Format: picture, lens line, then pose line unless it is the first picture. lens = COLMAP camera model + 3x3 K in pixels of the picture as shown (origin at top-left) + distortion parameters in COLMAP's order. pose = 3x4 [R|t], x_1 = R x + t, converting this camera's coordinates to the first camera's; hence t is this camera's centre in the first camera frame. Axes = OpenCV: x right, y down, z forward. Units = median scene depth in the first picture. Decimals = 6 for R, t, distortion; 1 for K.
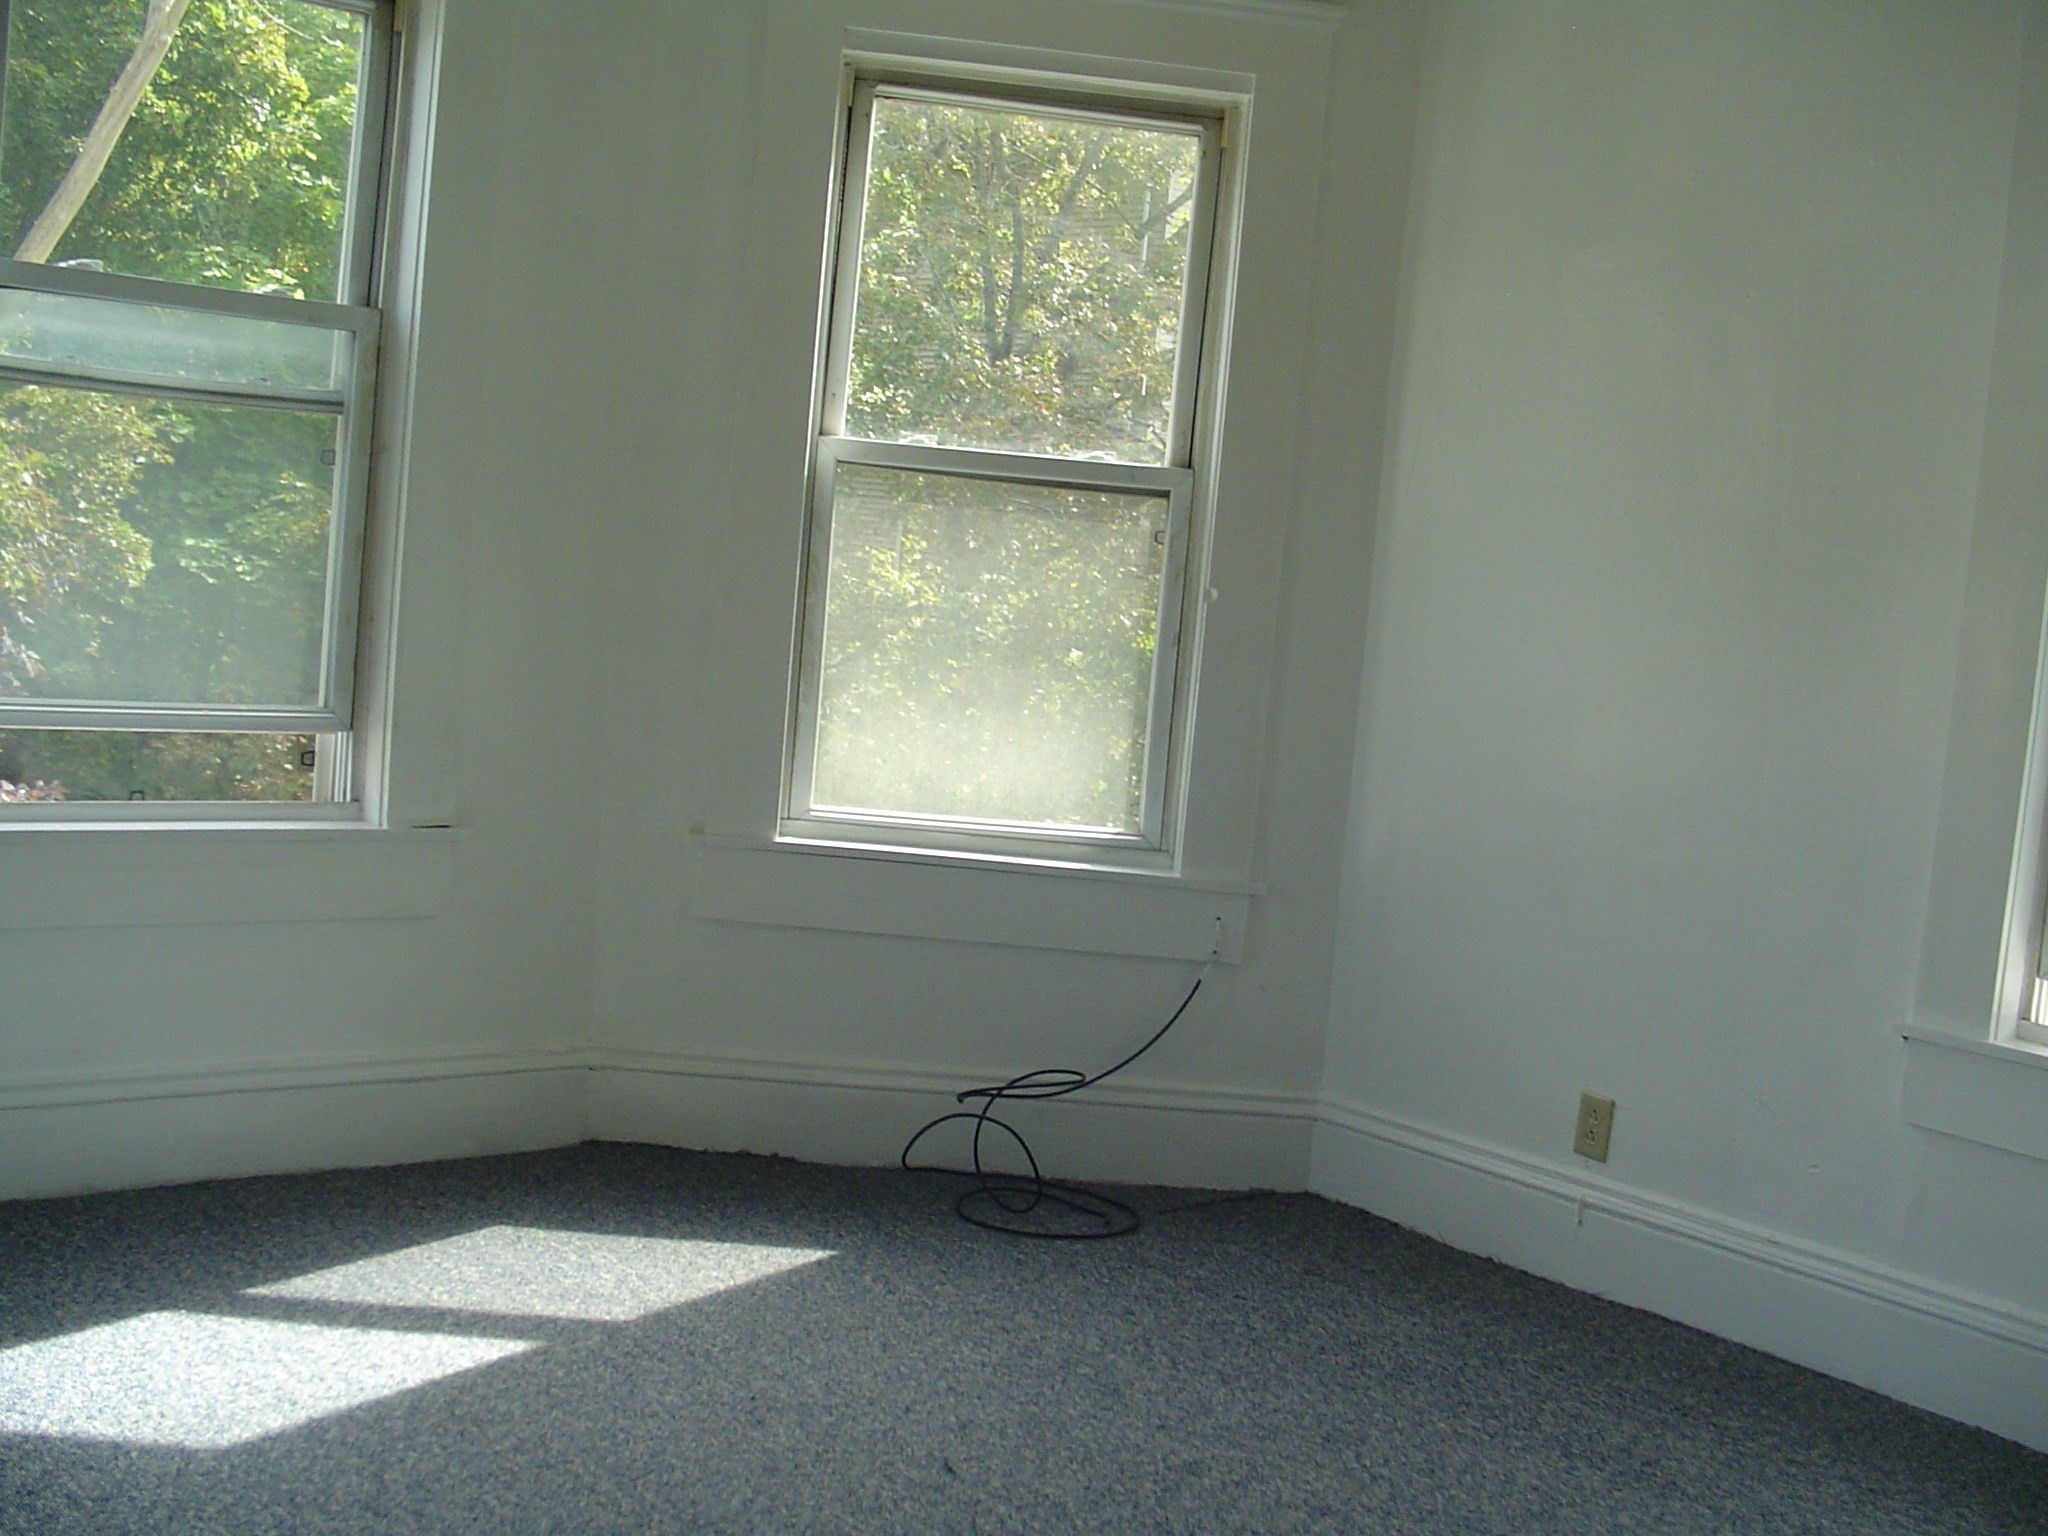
lens RADIAL K [[2476.6, 0, 1080.4], [0, 2476.6, 769.3], [0, 0, 1]] dist [-0.181803, 0.180551]
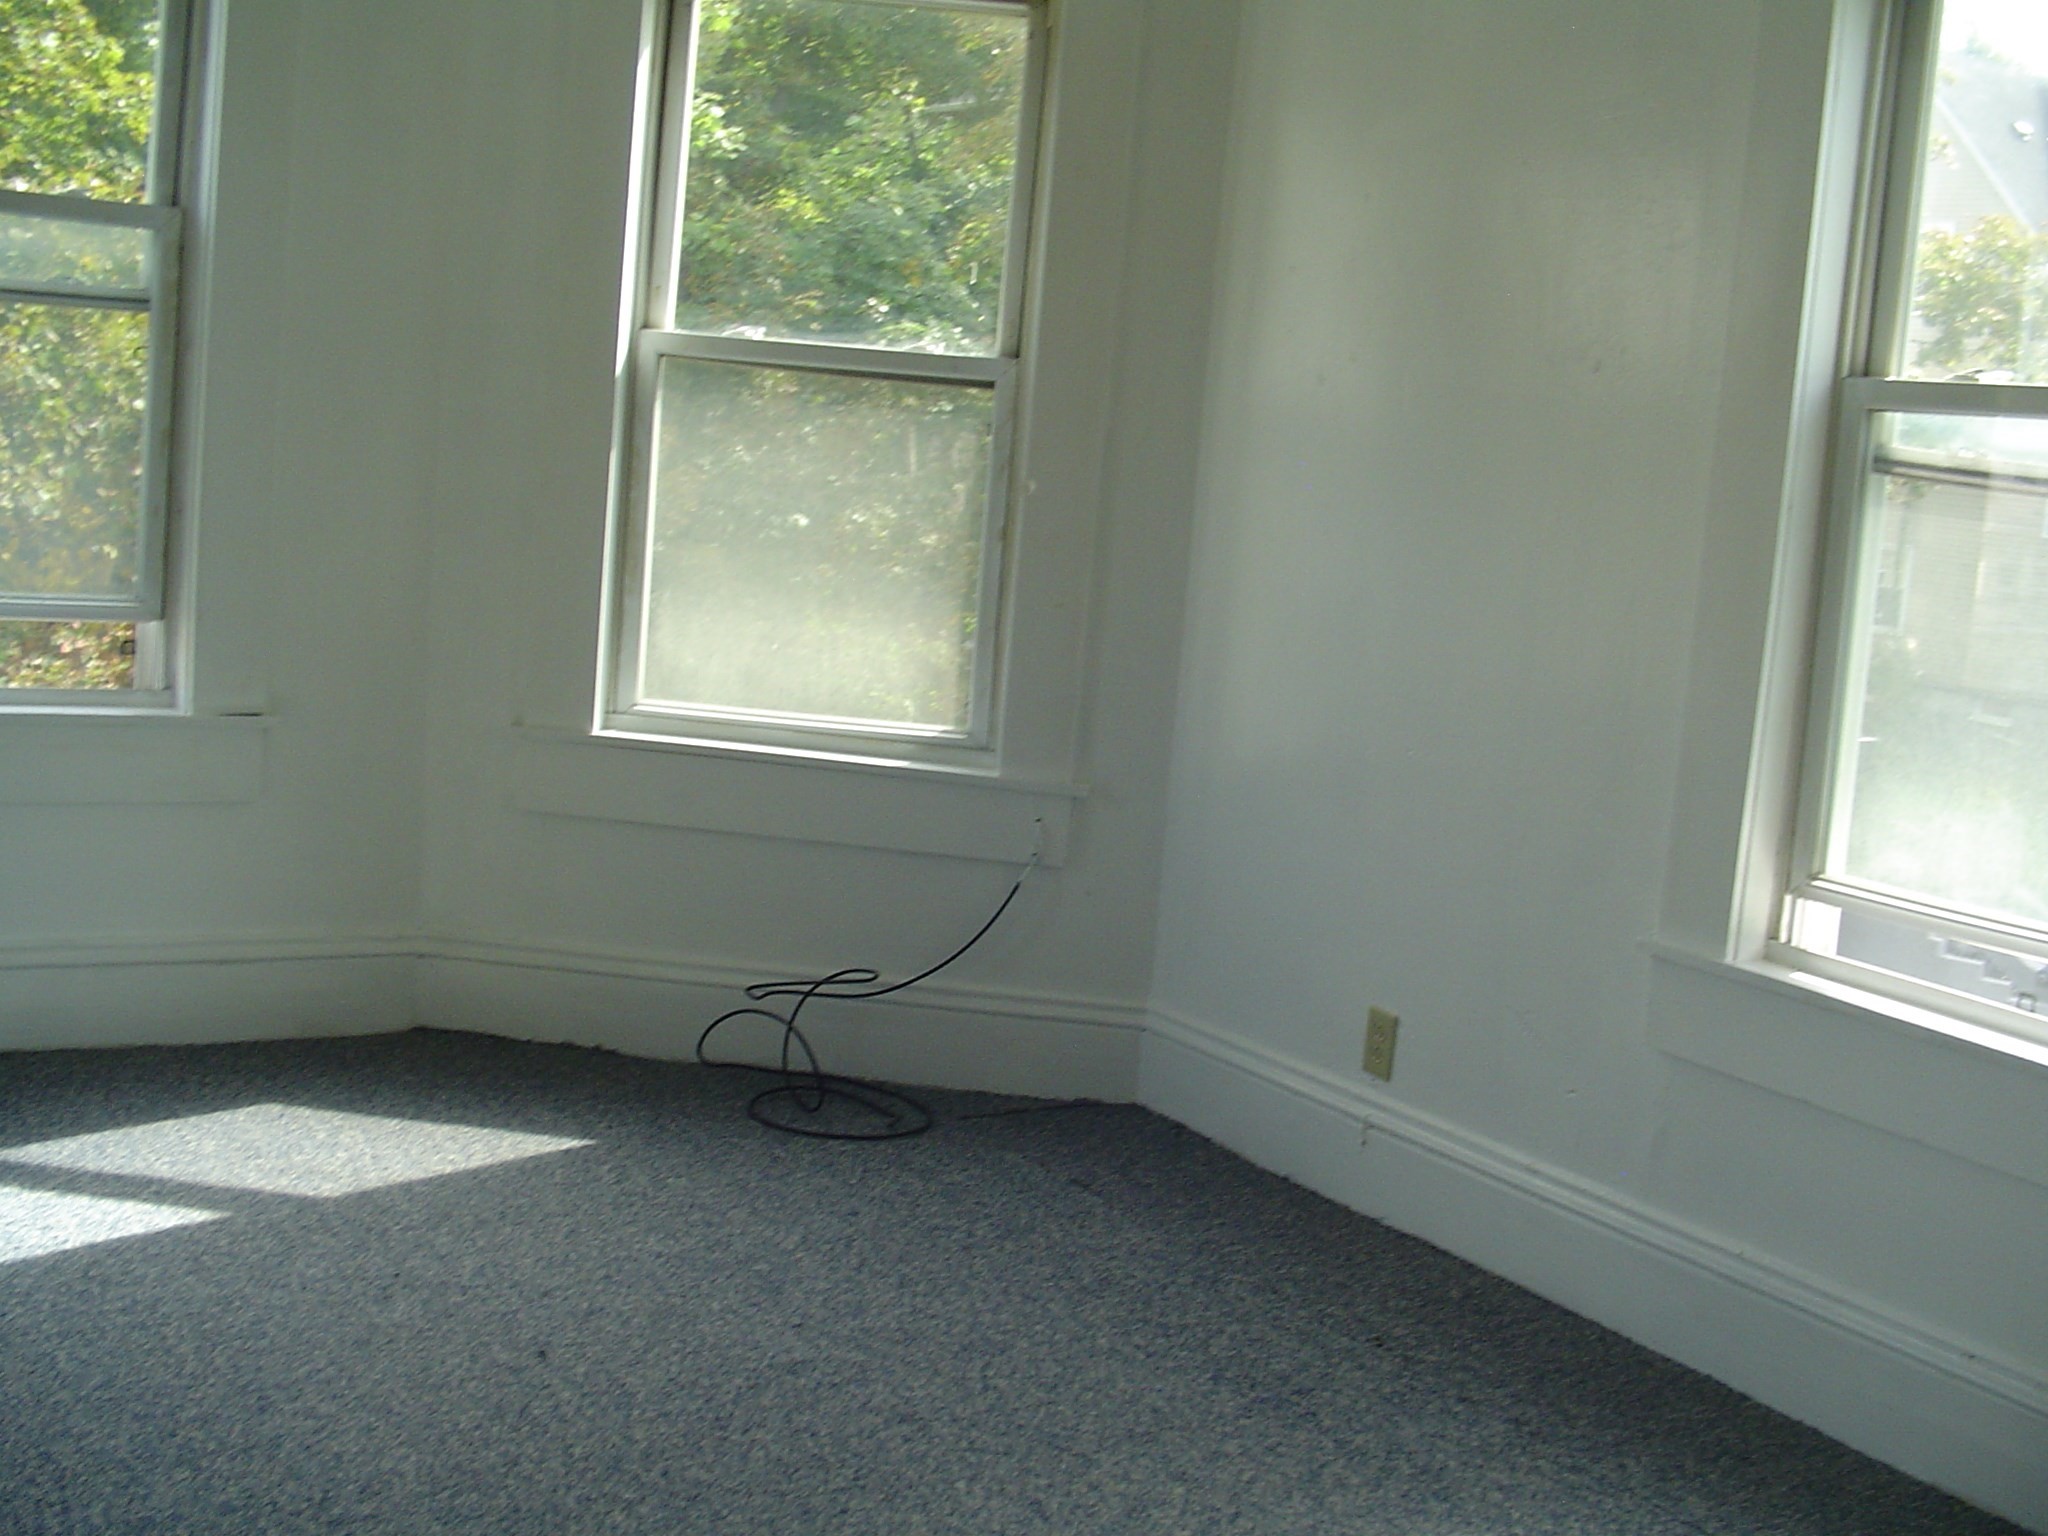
lens RADIAL K [[2476.6, 0, 1080.4], [0, 2476.6, 769.3], [0, 0, 1]] dist [-0.181803, 0.180551]
pose [[0.991715, 0.015403, -0.127534, 0.215513], [-0.011767, 0.999504, 0.029212, 0.012830], [0.127921, -0.027469, 0.991404, 0.037916]]
